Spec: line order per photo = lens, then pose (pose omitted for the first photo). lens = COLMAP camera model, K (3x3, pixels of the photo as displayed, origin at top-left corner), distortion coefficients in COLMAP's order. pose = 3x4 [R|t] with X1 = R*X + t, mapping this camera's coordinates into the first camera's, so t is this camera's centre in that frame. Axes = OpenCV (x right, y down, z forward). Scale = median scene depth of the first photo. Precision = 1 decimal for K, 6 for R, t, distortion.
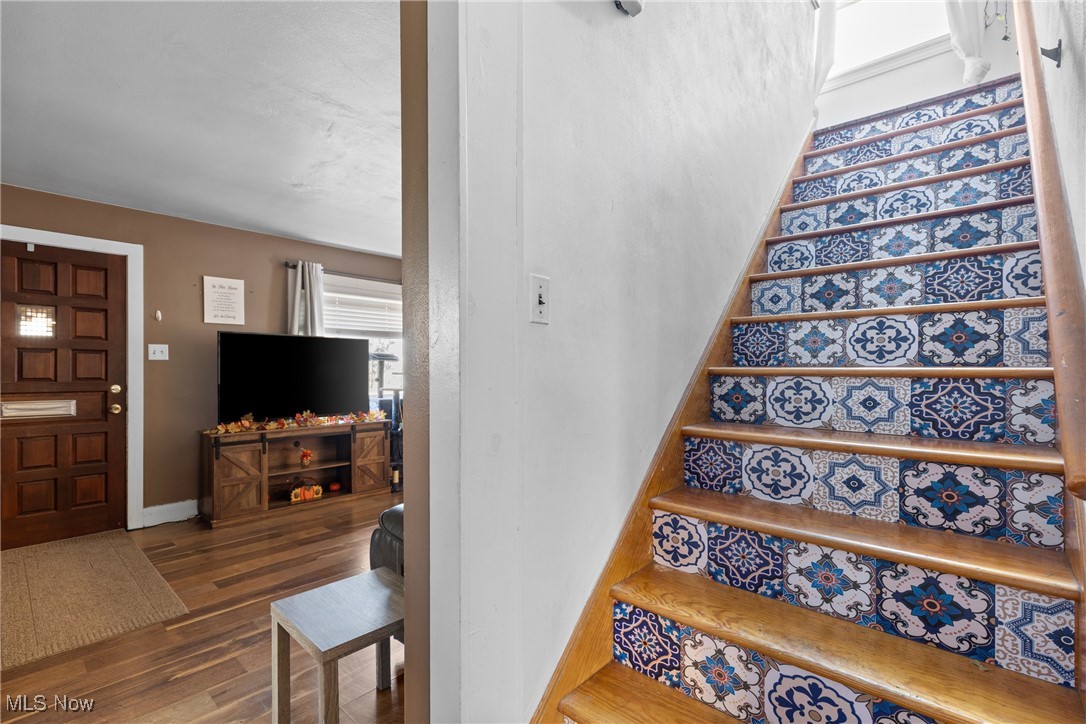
lens RADIAL K [[491.0, 0, 543.3], [0, 491.0, 367.4], [0, 0, 1]] dist [0.006678, 0.000487]
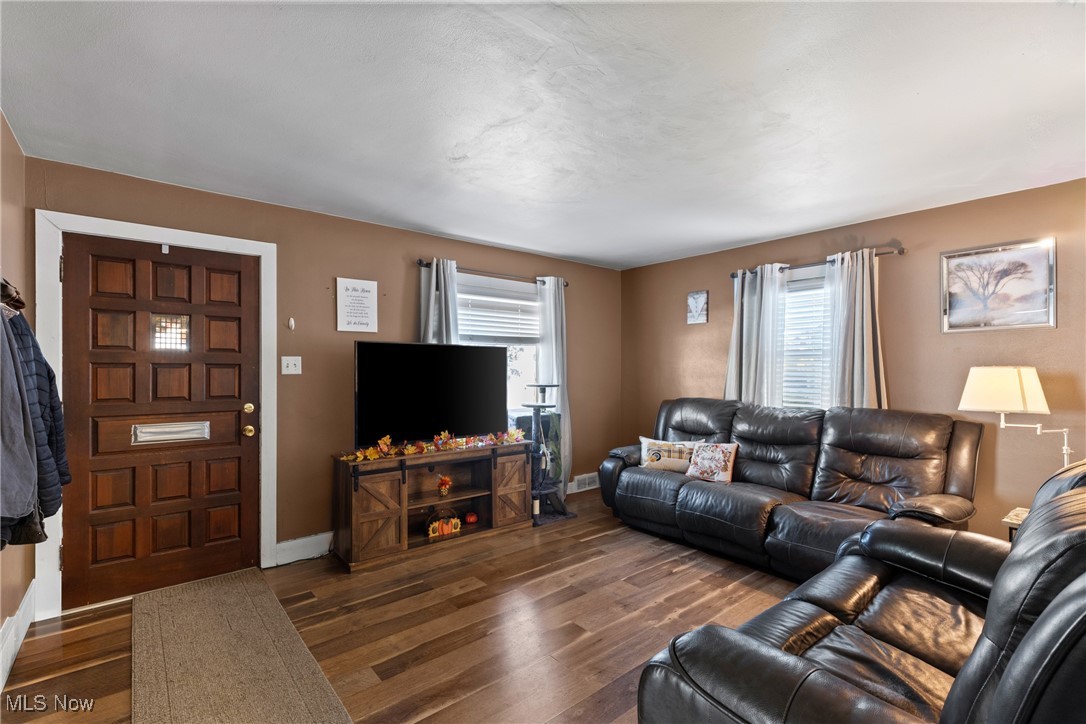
lens RADIAL K [[491.0, 0, 544.1], [0, 491.0, 366.3], [0, 0, 1]] dist [0.006678, 0.000487]
pose [[0.990267, -0.000038, -0.139184, -0.216426], [-0.000104, 0.999999, -0.001015, -0.028694], [0.139184, 0.001019, 0.990266, 0.197933]]
